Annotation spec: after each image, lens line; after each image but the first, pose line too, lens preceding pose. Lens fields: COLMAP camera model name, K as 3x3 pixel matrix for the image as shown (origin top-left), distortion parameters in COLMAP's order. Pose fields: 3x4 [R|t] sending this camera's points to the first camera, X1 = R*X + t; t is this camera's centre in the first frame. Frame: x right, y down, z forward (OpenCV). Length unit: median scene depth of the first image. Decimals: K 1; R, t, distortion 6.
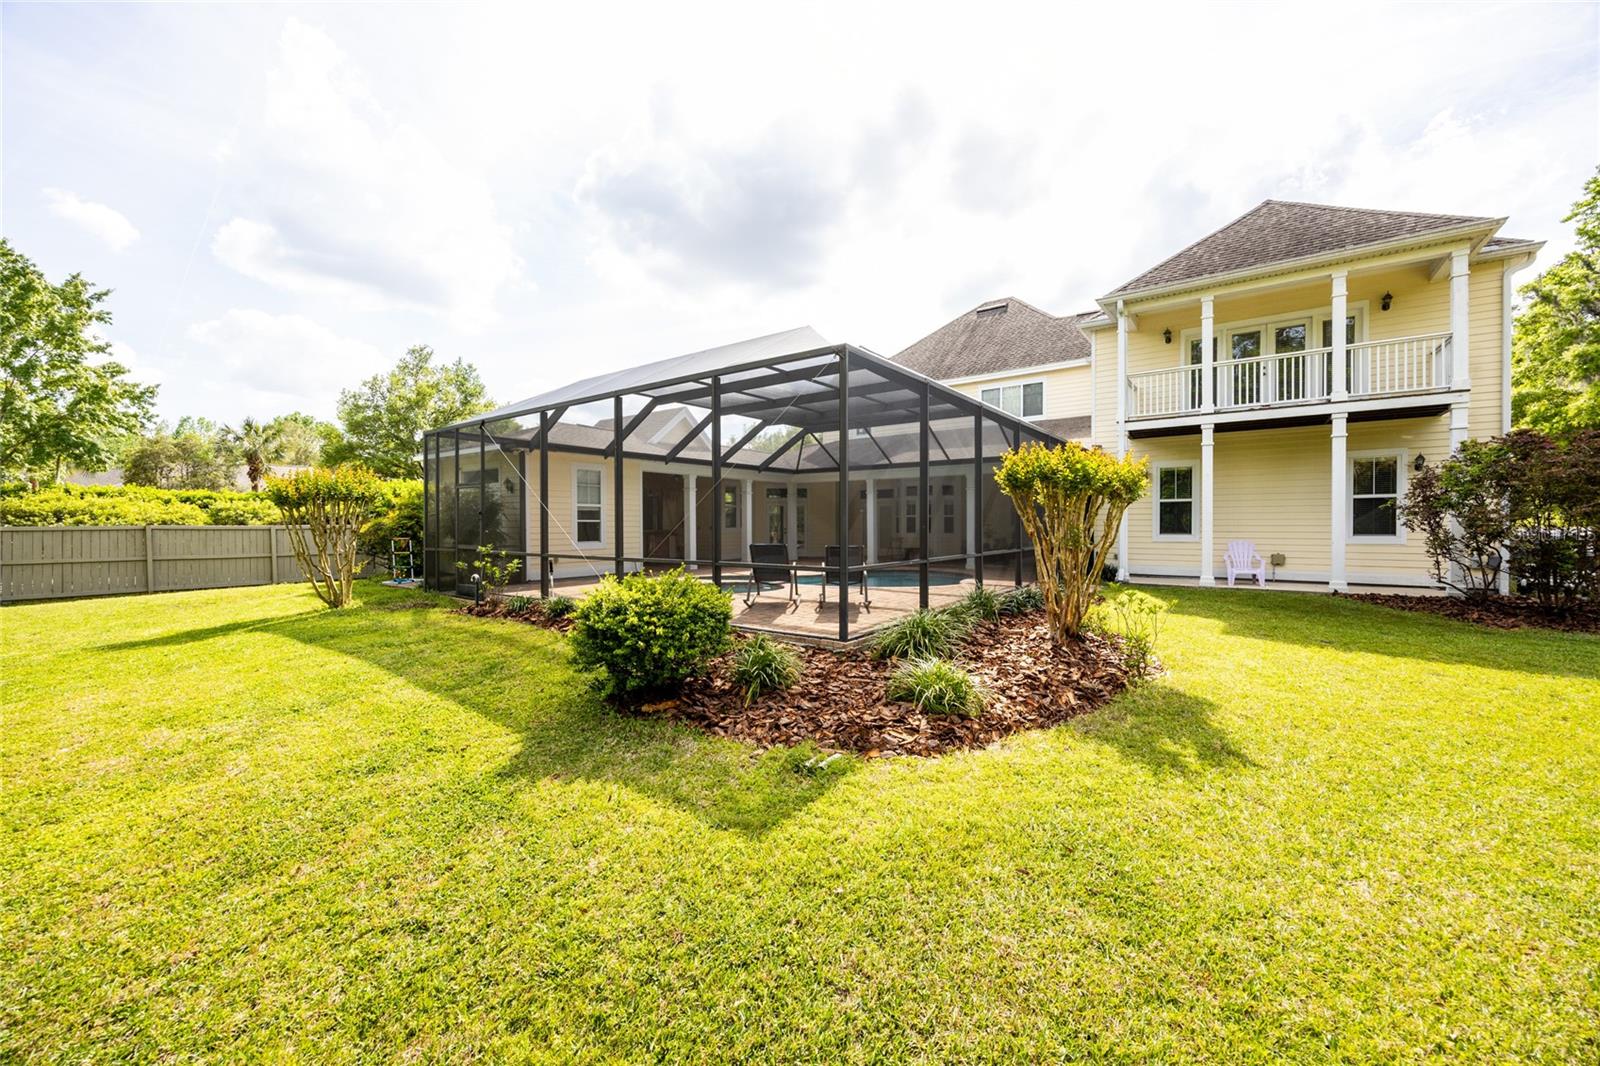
lens RADIAL K [[612.6, 0, 804.5], [0, 612.6, 530.6], [0, 0, 1]] dist [-0.002248, -0.000195]
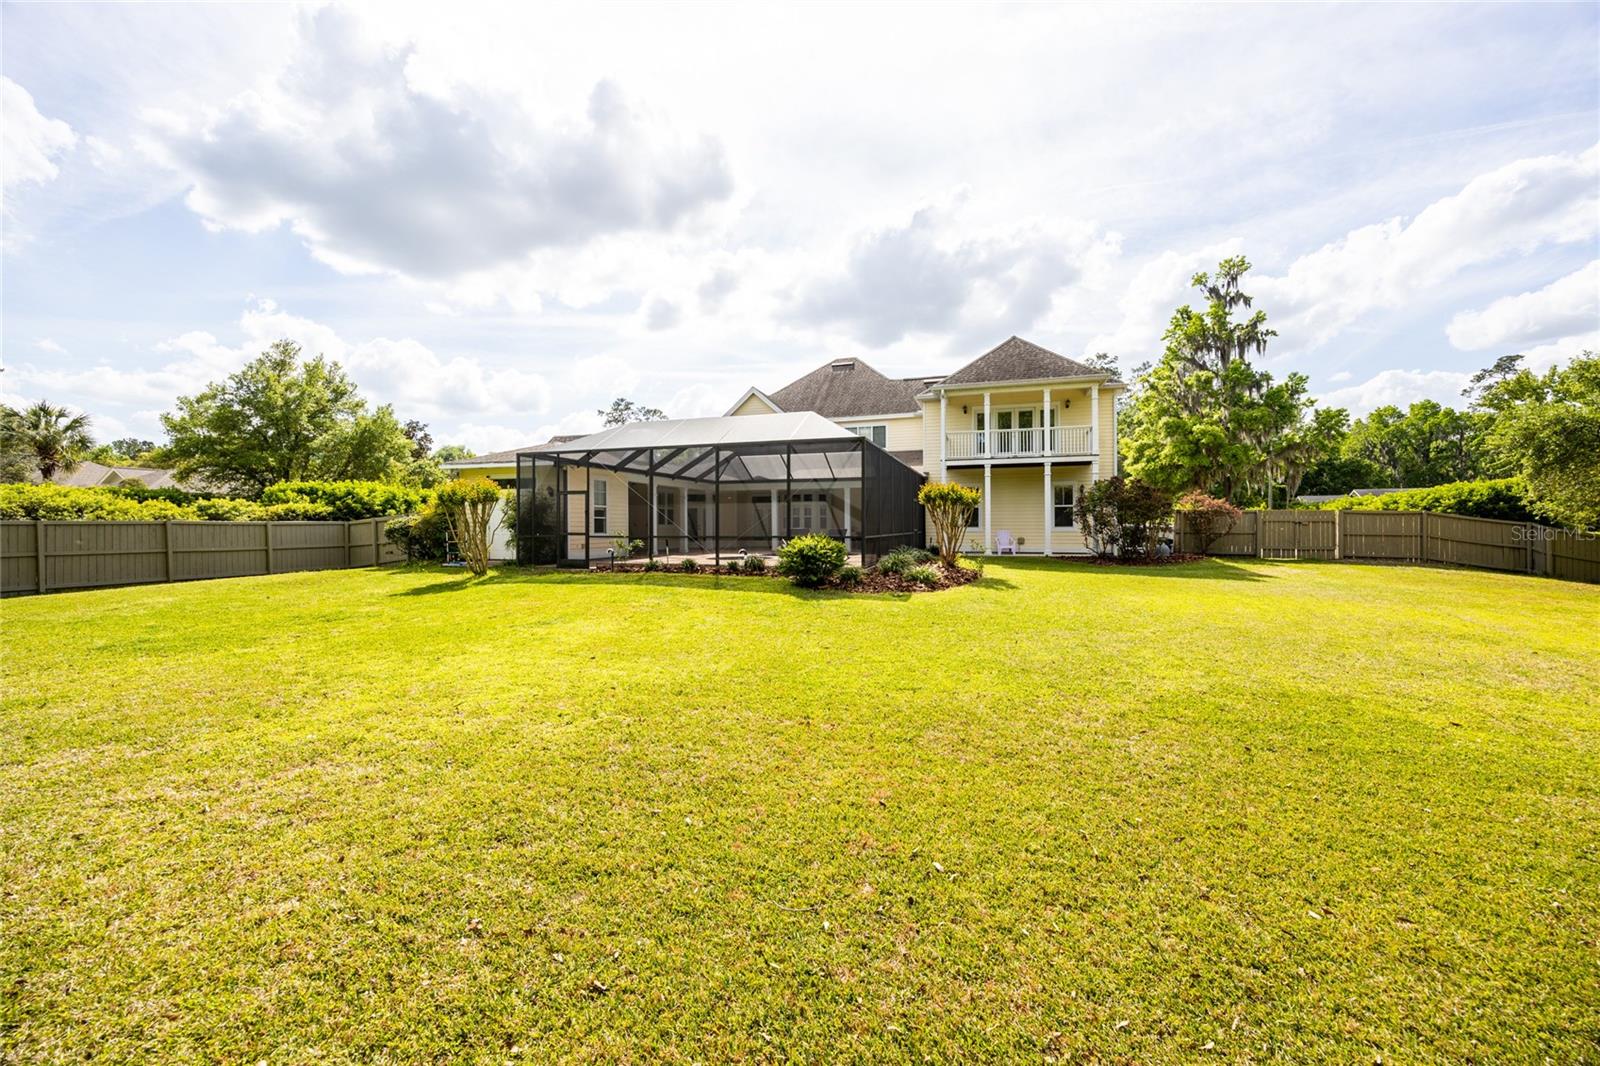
lens RADIAL K [[612.6, 0, 804.5], [0, 612.6, 530.6], [0, 0, 1]] dist [-0.002248, -0.000195]
pose [[0.946272, -0.002753, 0.323359, -0.383481], [0.004139, 0.999985, -0.003598, 0.021072], [-0.323345, 0.004743, 0.946269, -0.467386]]
